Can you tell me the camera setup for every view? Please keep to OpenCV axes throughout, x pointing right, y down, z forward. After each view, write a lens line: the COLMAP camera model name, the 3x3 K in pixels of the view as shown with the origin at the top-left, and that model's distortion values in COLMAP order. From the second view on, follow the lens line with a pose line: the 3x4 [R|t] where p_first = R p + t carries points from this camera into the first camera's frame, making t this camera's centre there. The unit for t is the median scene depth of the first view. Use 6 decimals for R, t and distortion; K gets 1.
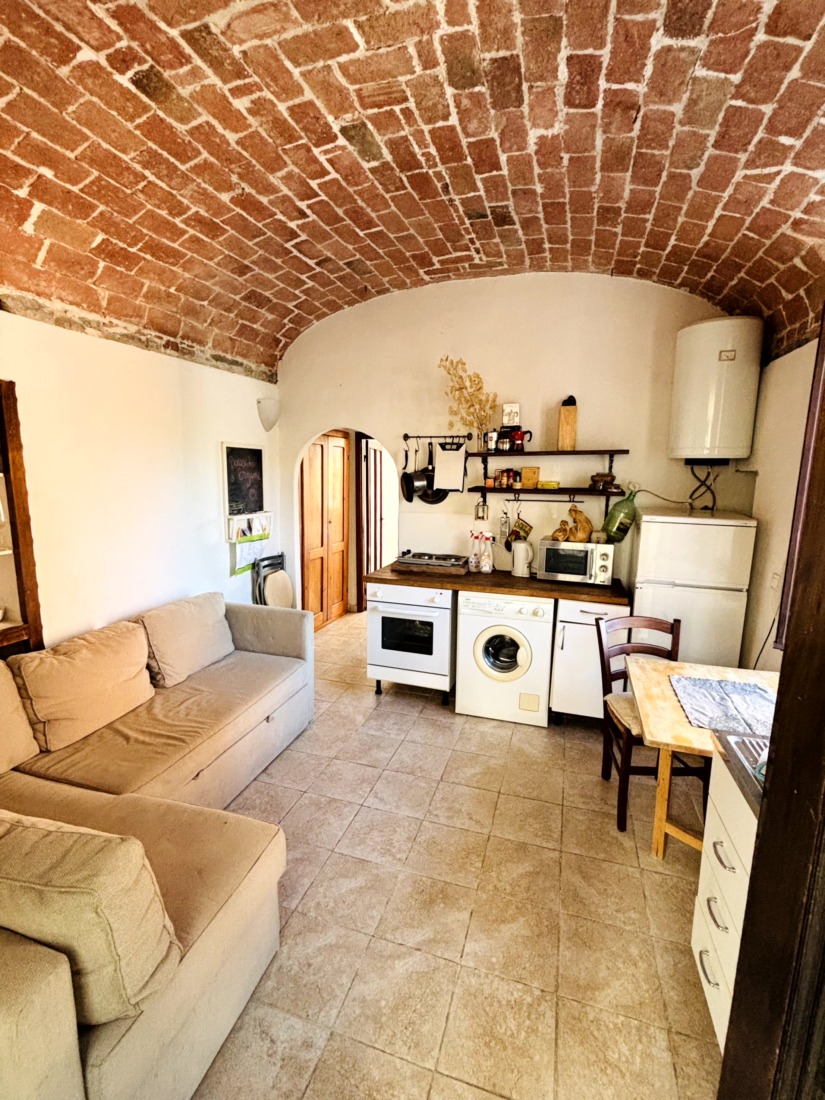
lens RADIAL K [[494.4, 0, 411.0], [0, 494.4, 549.6], [0, 0, 1]] dist [0.000111, -0.000055]
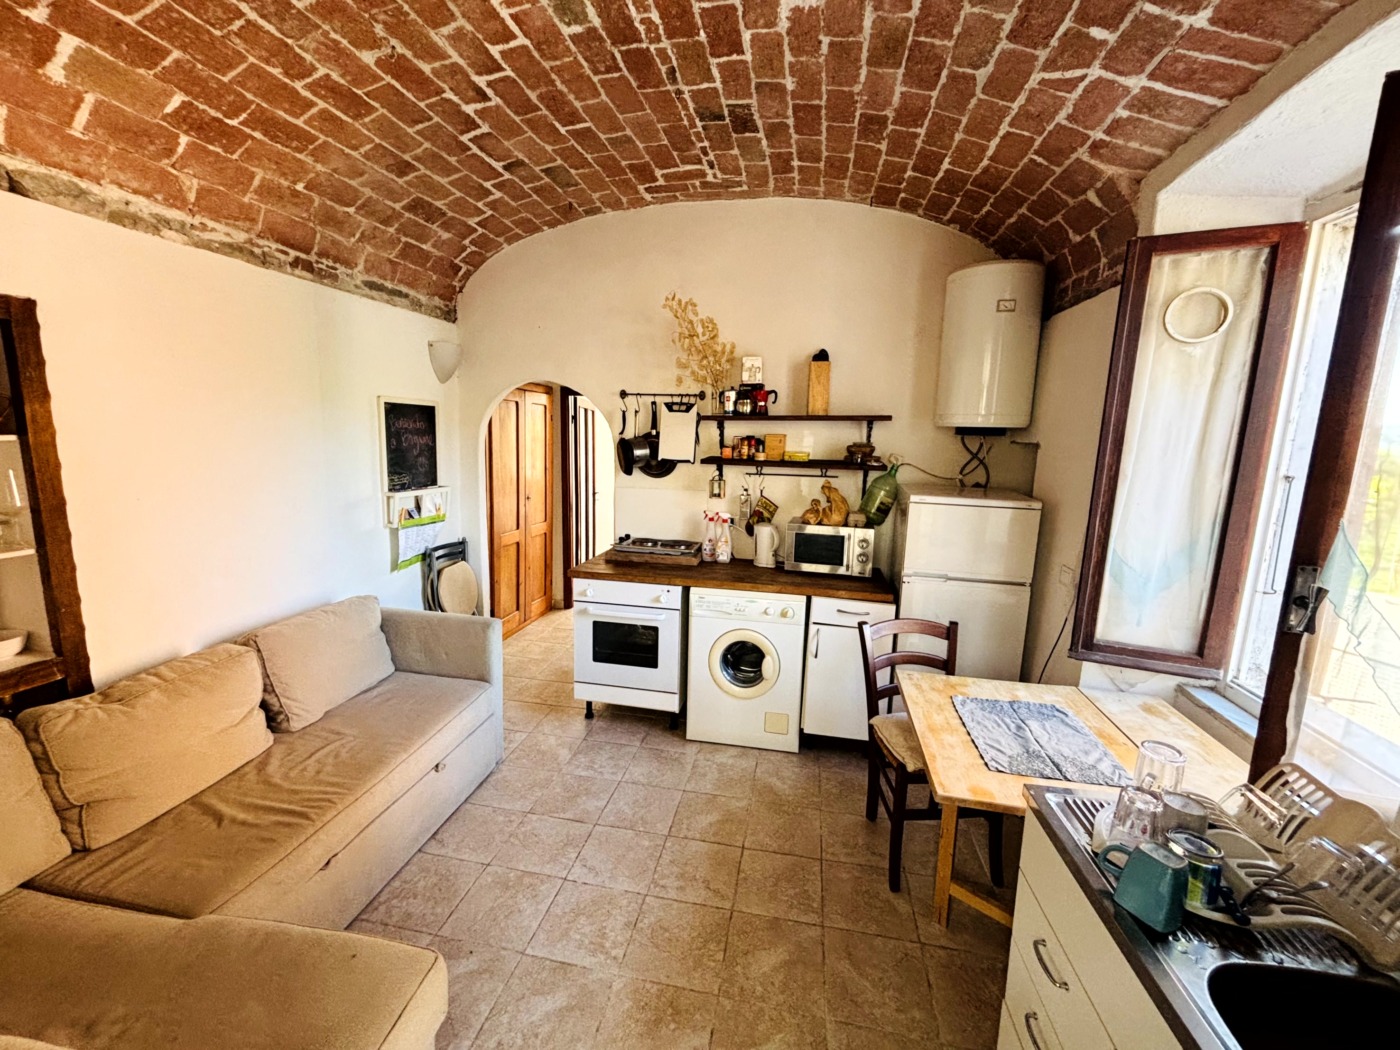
lens RADIAL K [[561.2, 0, 697.9], [0, 561.2, 523.4], [0, 0, 1]] dist [0.000585, -0.000570]
pose [[0.993080, -0.005164, 0.117330, 0.003276], [0.005248, 0.999986, -0.000404, -0.021554], [-0.117327, 0.001017, 0.993093, 0.099204]]
